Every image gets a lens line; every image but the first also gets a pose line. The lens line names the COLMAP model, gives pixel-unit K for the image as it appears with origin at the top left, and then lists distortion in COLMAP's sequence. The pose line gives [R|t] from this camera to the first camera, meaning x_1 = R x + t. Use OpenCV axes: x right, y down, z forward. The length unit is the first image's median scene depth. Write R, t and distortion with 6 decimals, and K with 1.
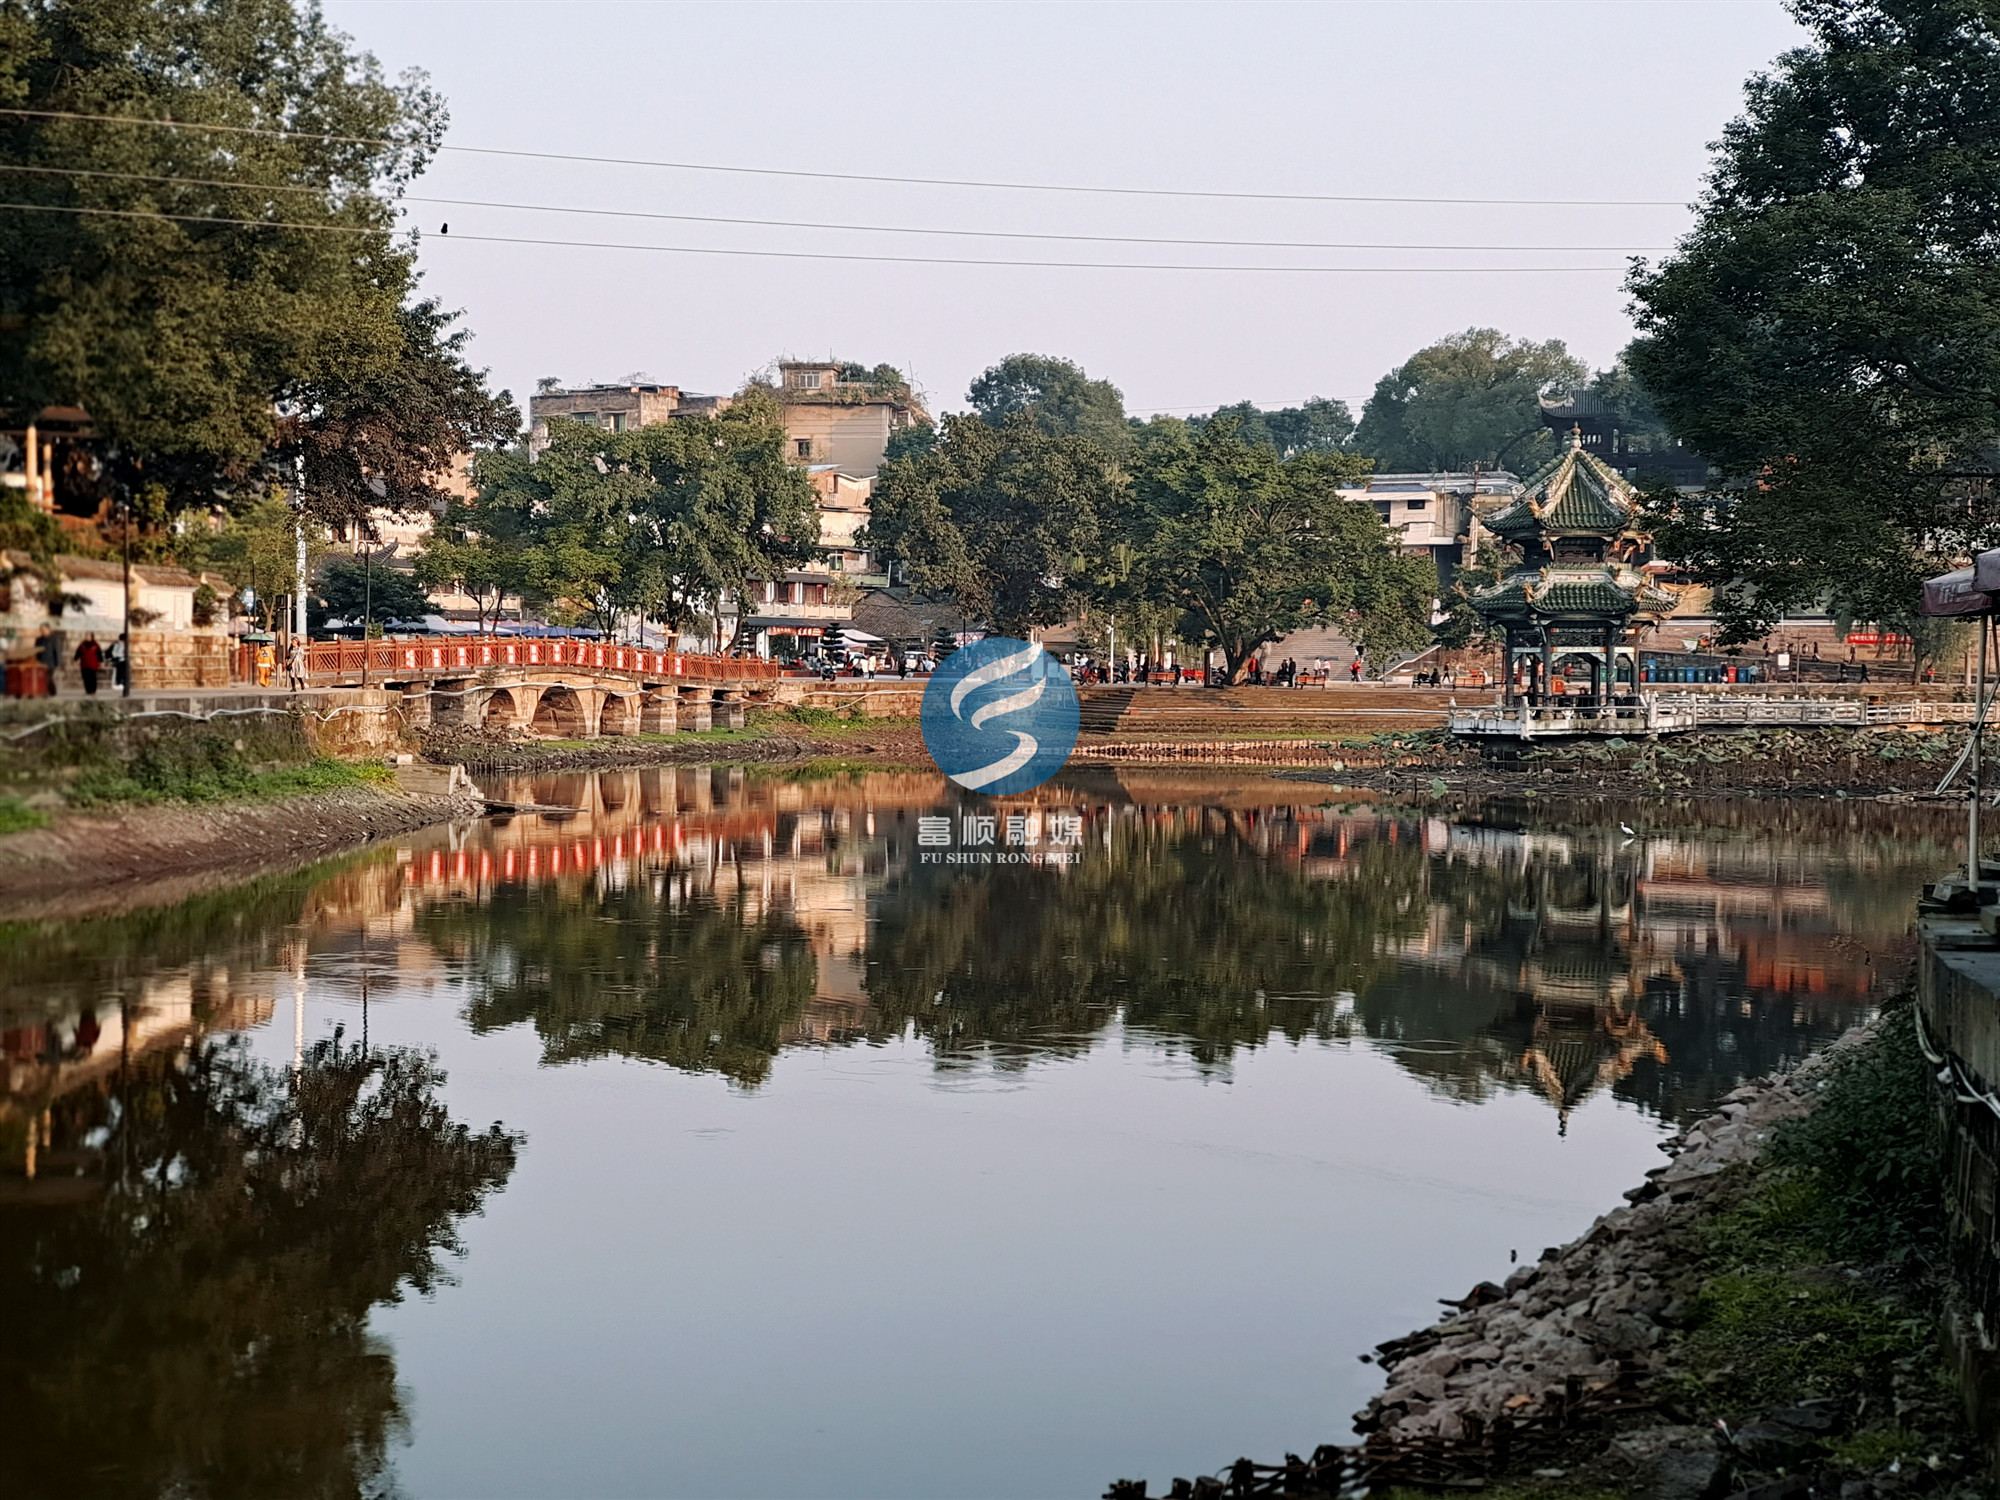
lens RADIAL K [[2893.8, 0, 1000.0], [0, 2893.8, 750.0], [0, 0, 1]] dist [0.152886, 0.111050]
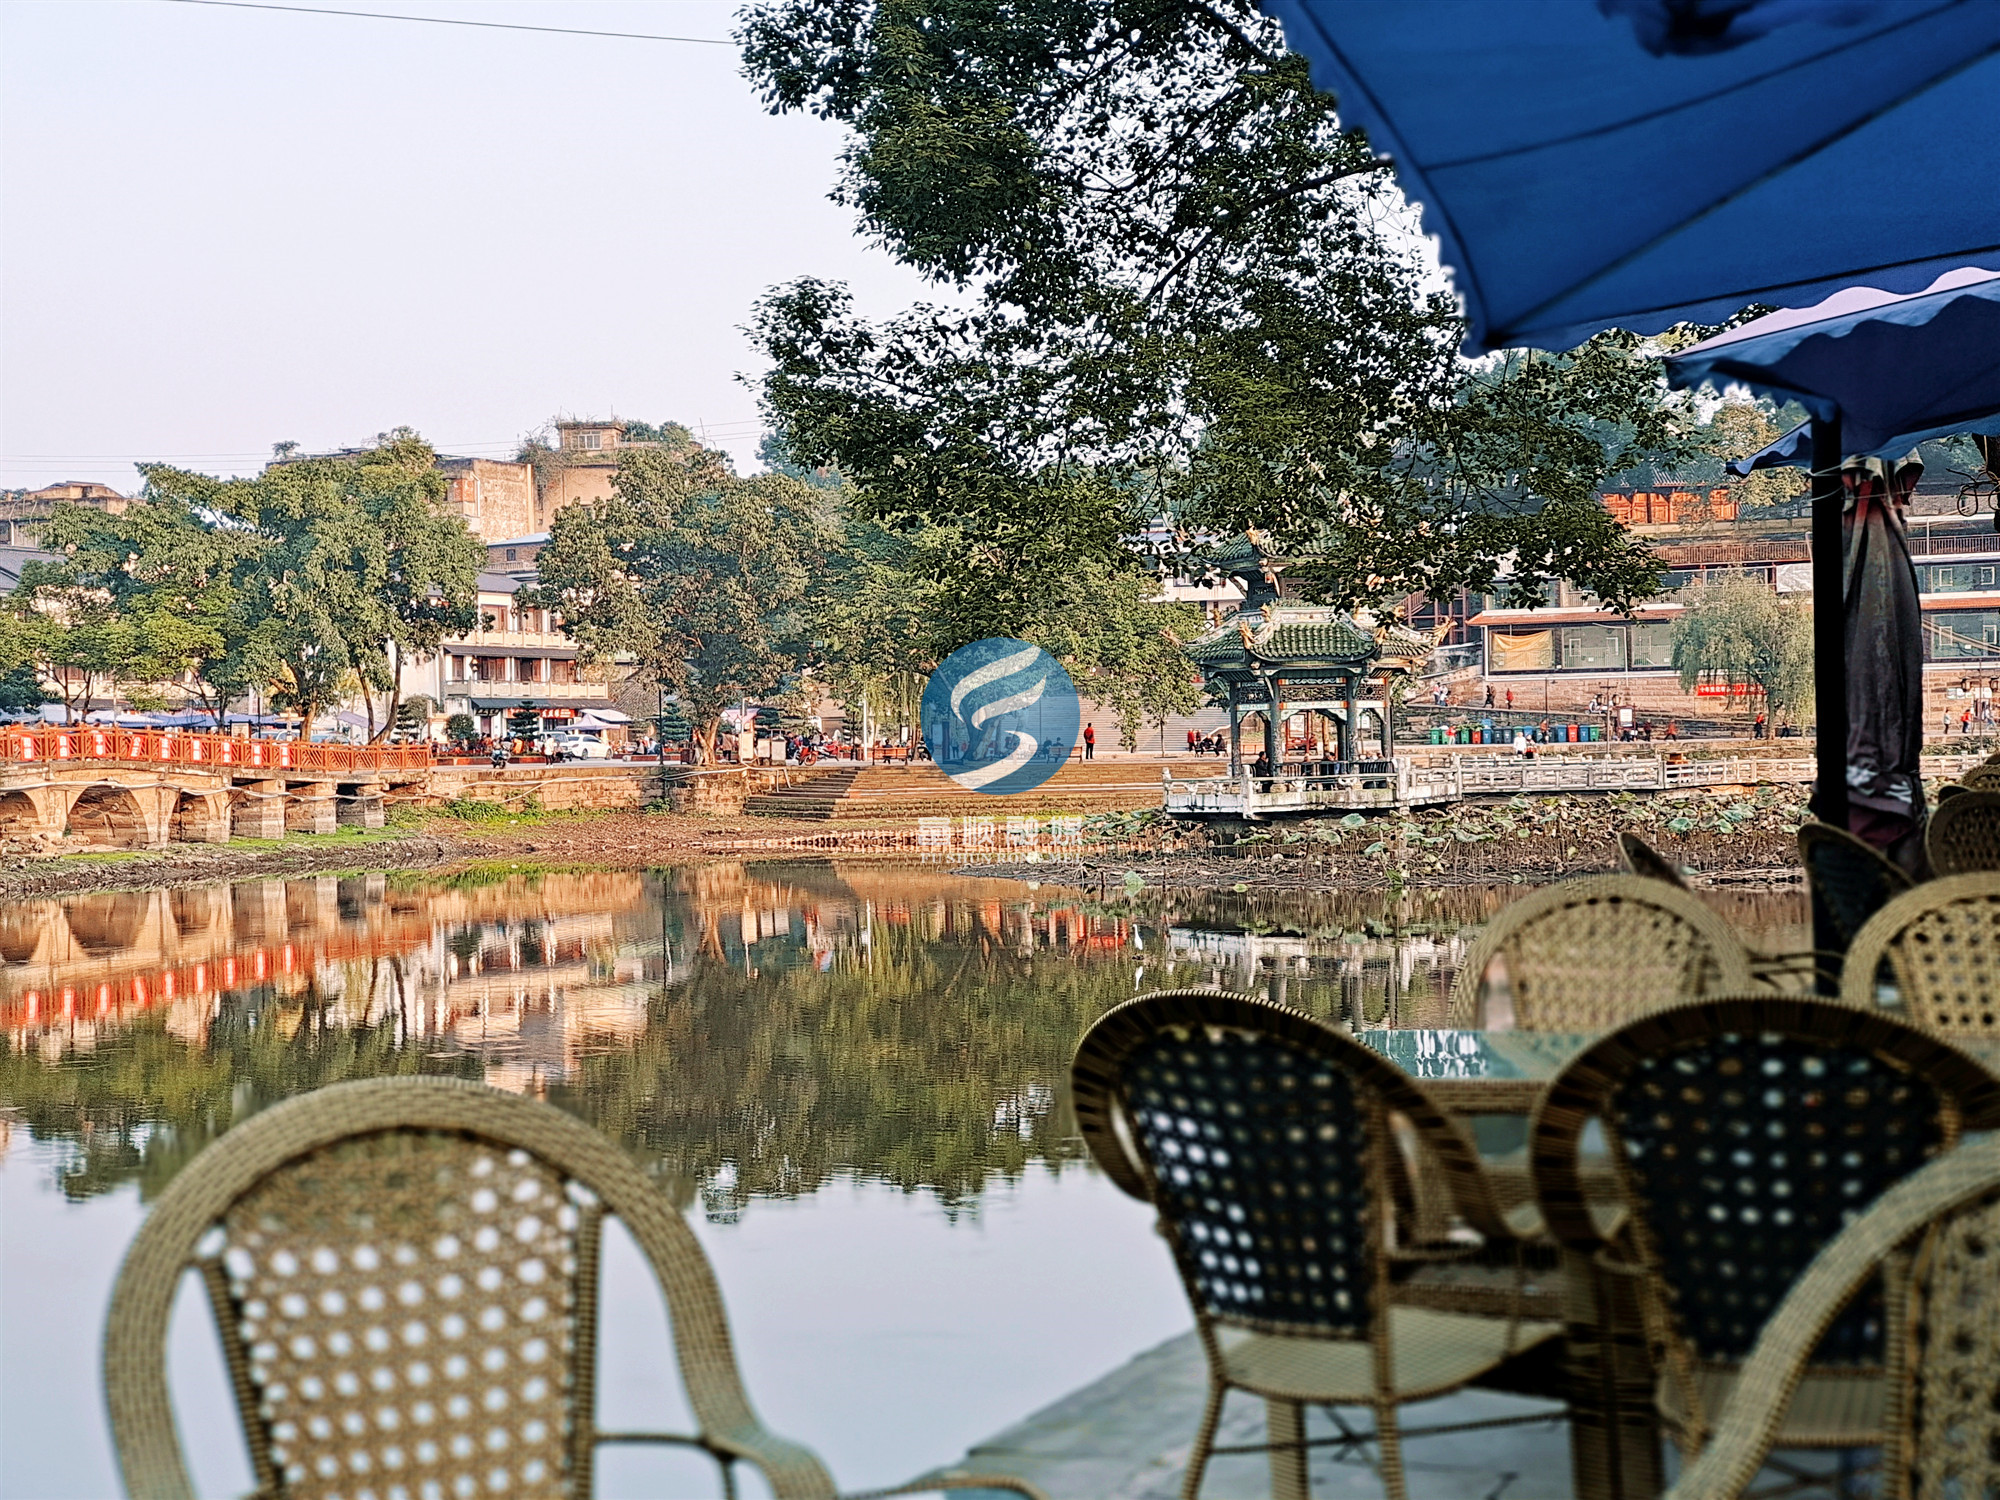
lens RADIAL K [[2957.5, 0, 1000.0], [0, 2957.5, 750.0], [0, 0, 1]] dist [0.184713, 0.032715]
pose [[0.998888, -0.027886, 0.038021, 0.062951], [0.028906, 0.999230, -0.026548, -0.002090], [-0.037252, 0.027618, 0.998924, 0.141850]]
